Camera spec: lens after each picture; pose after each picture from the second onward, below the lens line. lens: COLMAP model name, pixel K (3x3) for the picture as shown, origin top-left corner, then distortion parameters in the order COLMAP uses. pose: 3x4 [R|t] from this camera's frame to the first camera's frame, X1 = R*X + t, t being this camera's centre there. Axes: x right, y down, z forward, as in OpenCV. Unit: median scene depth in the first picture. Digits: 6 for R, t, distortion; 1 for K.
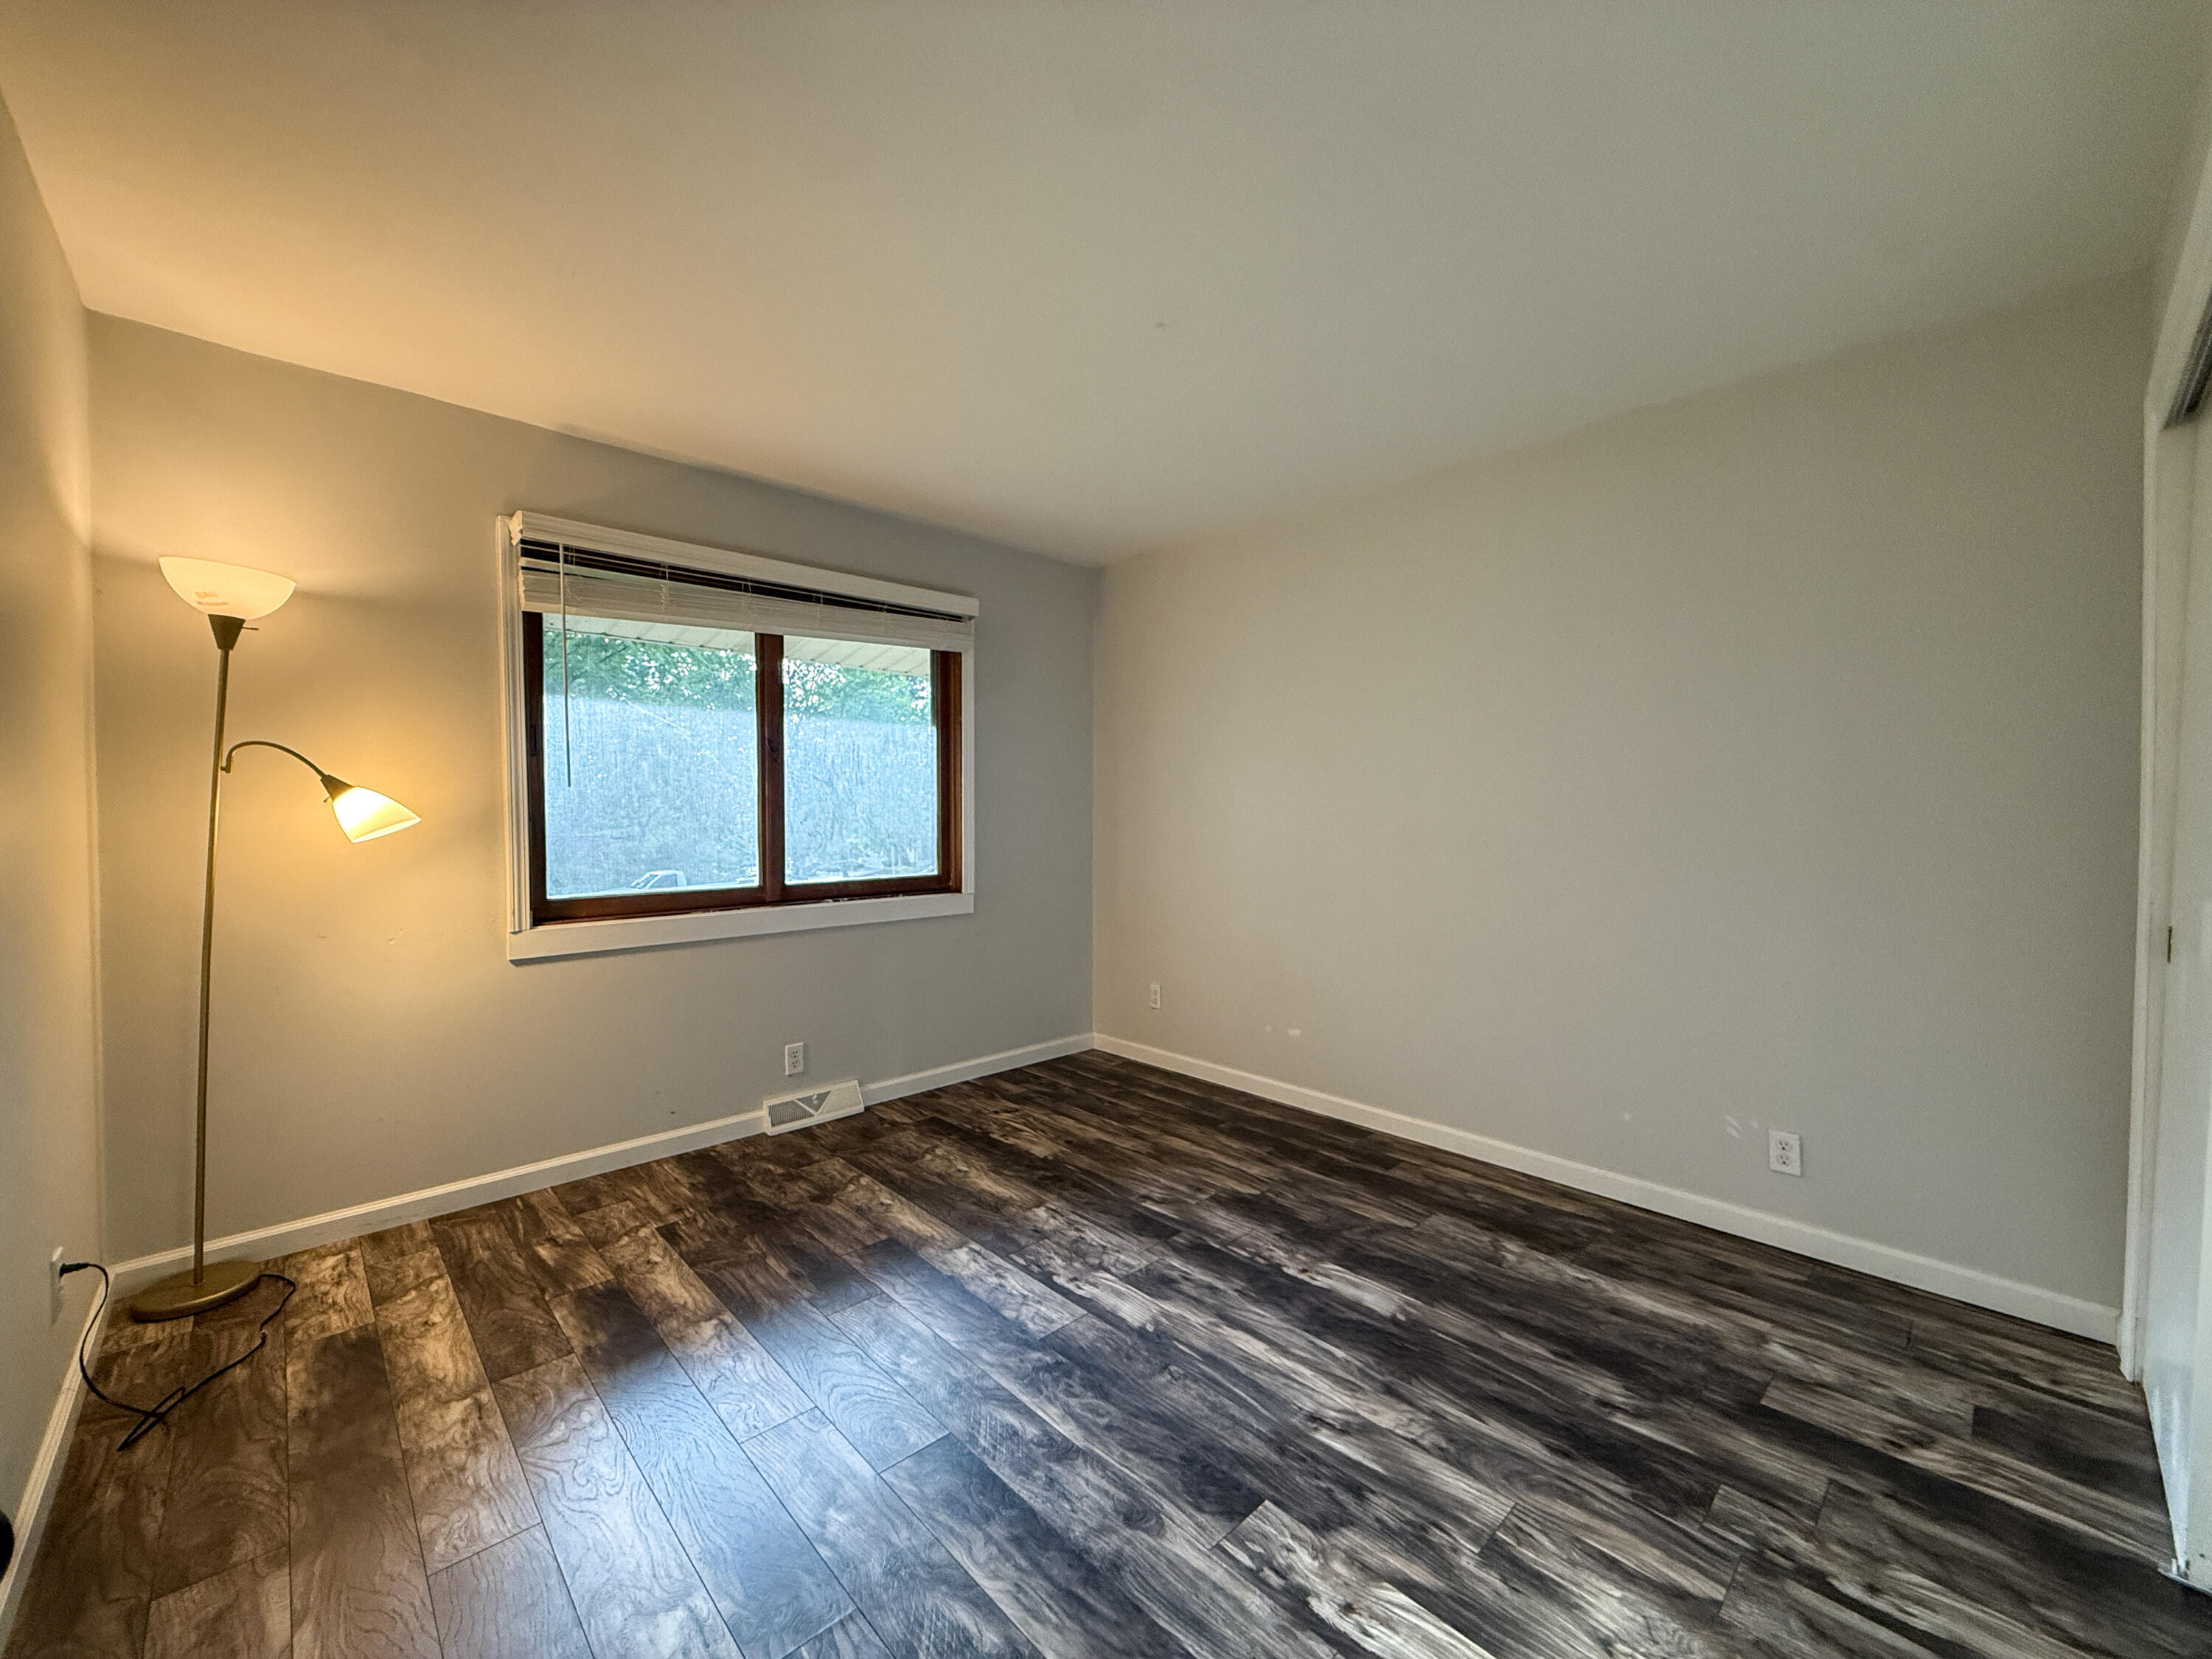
lens RADIAL K [[884.6, 0, 1095.4], [0, 884.6, 825.2], [0, 0, 1]] dist [-0.000021, 0.000090]
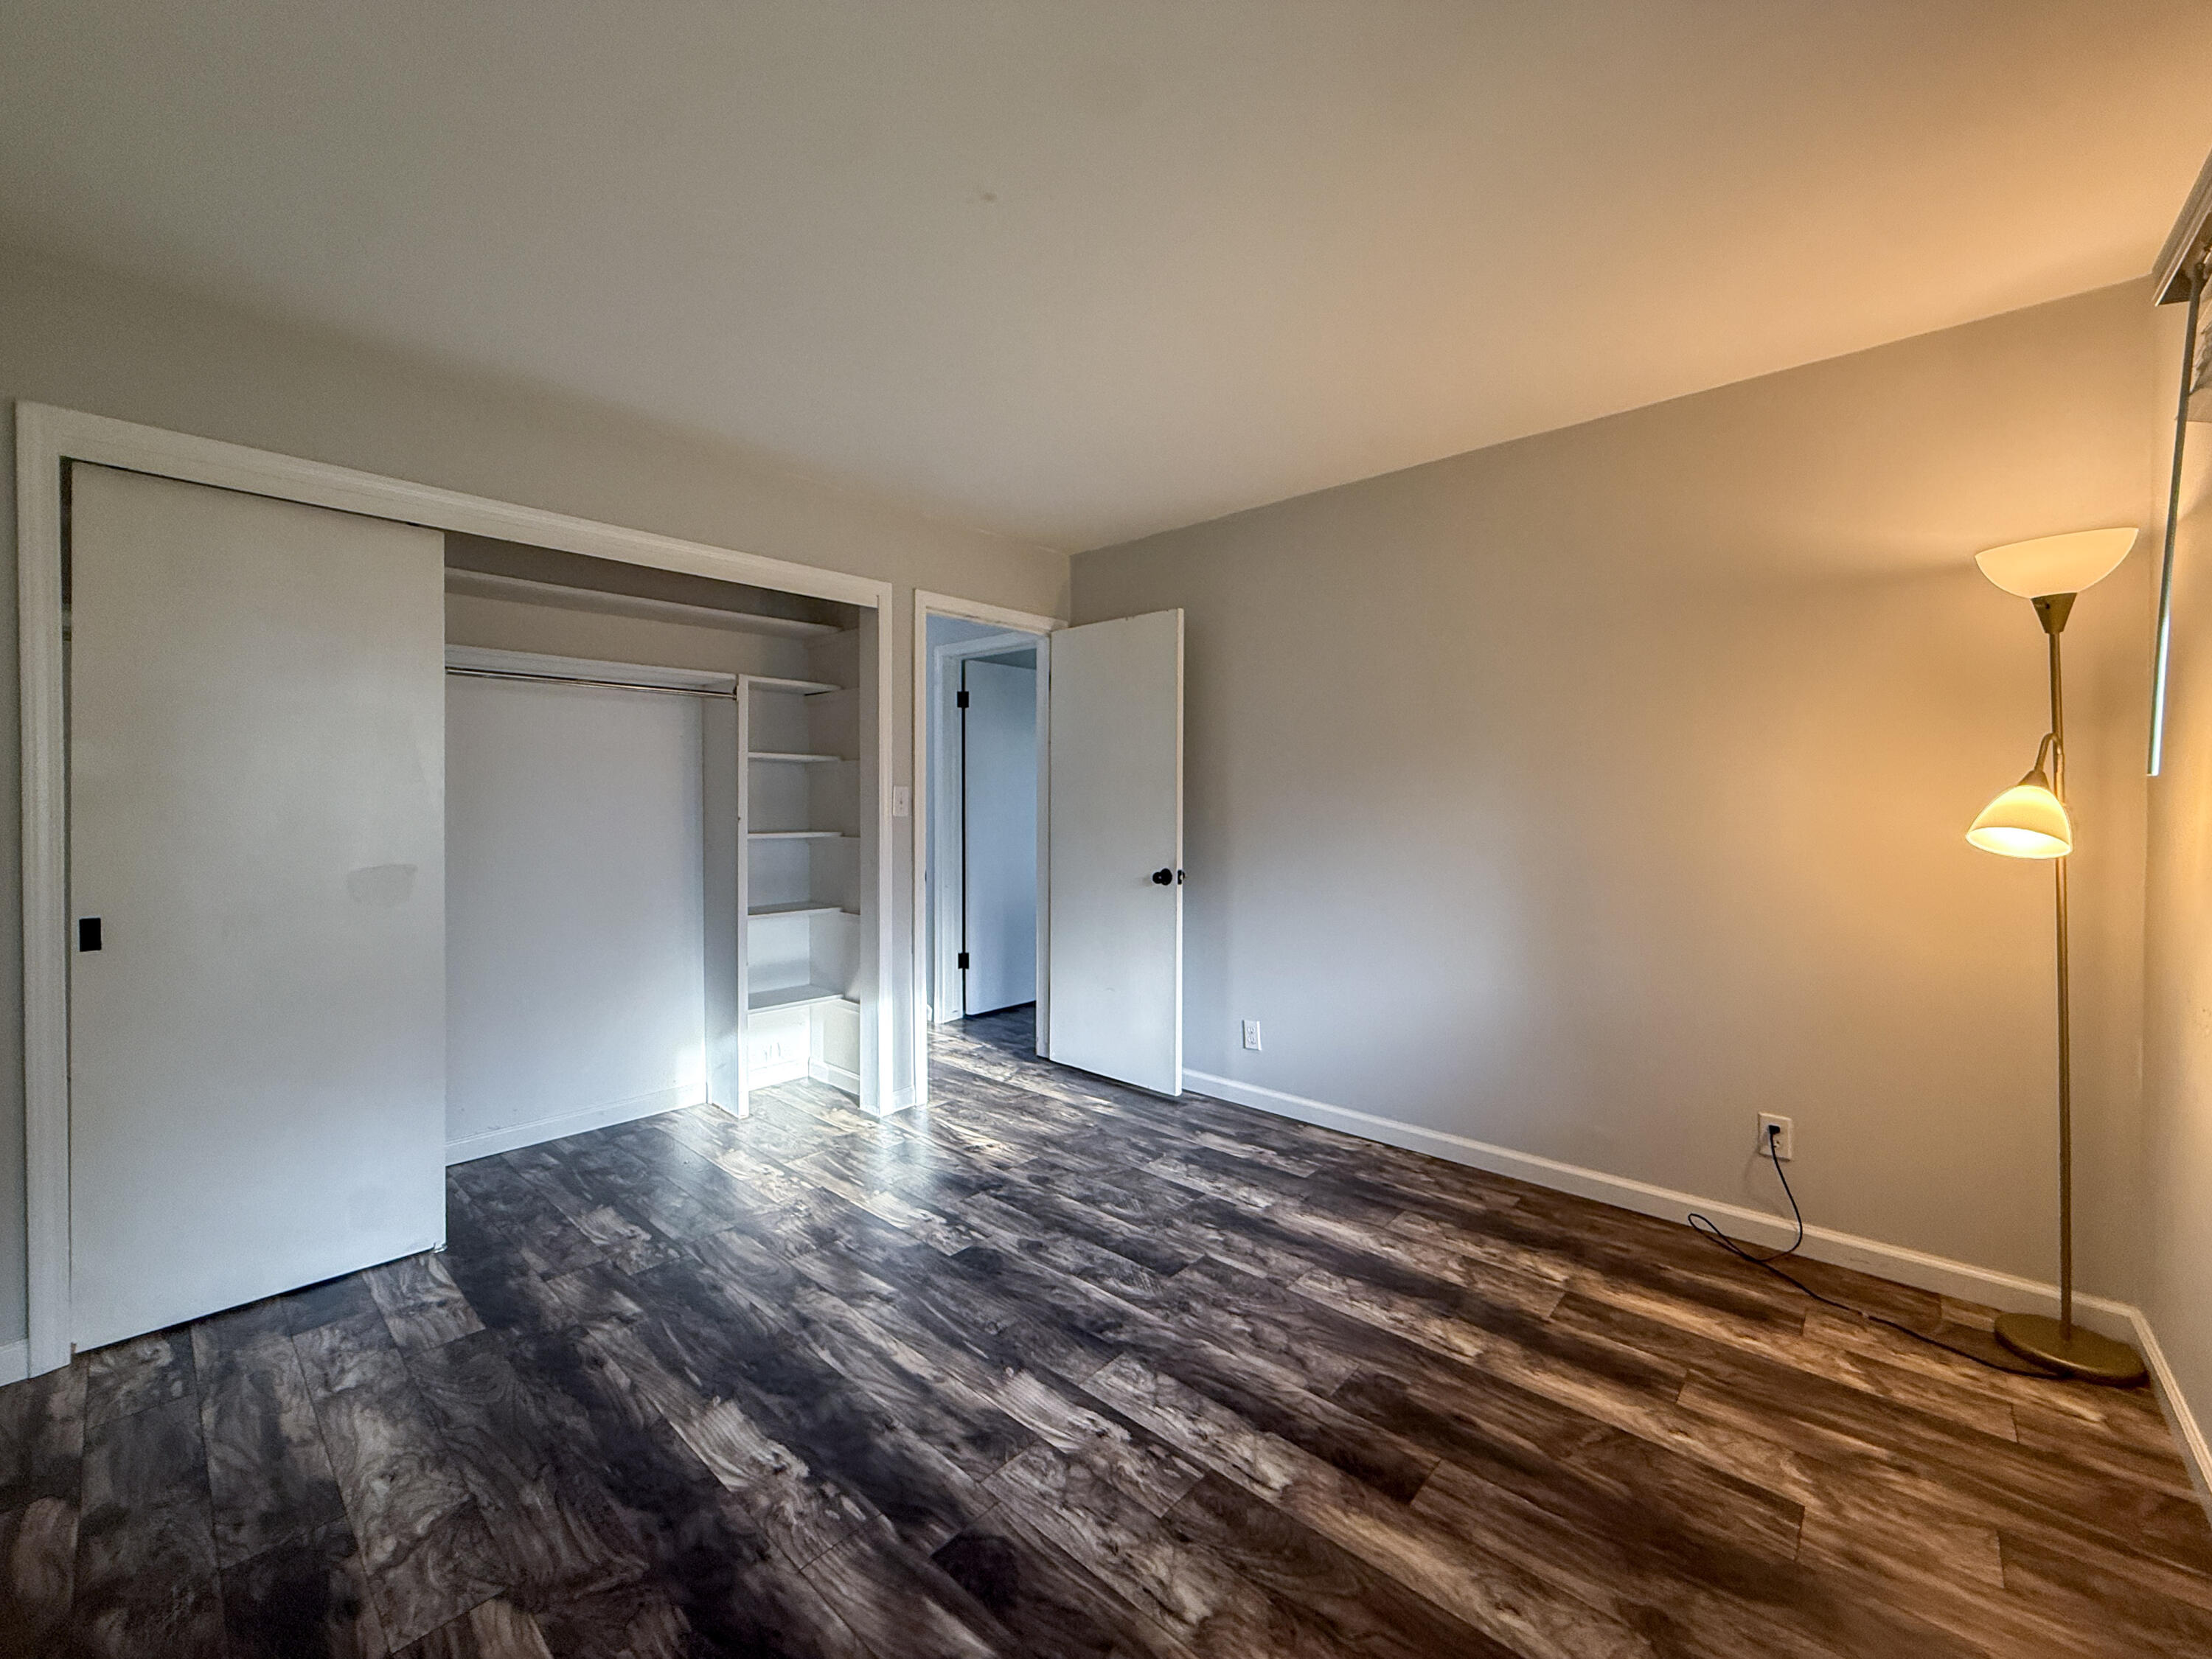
lens RADIAL K [[884.6, 0, 1095.4], [0, 884.6, 825.2], [0, 0, 1]] dist [-0.000021, 0.000090]
pose [[-0.997037, 0.001833, -0.076905, 0.041244], [-0.001786, 0.998895, 0.046960, -0.048149], [0.076906, 0.046958, -0.995932, 1.838813]]
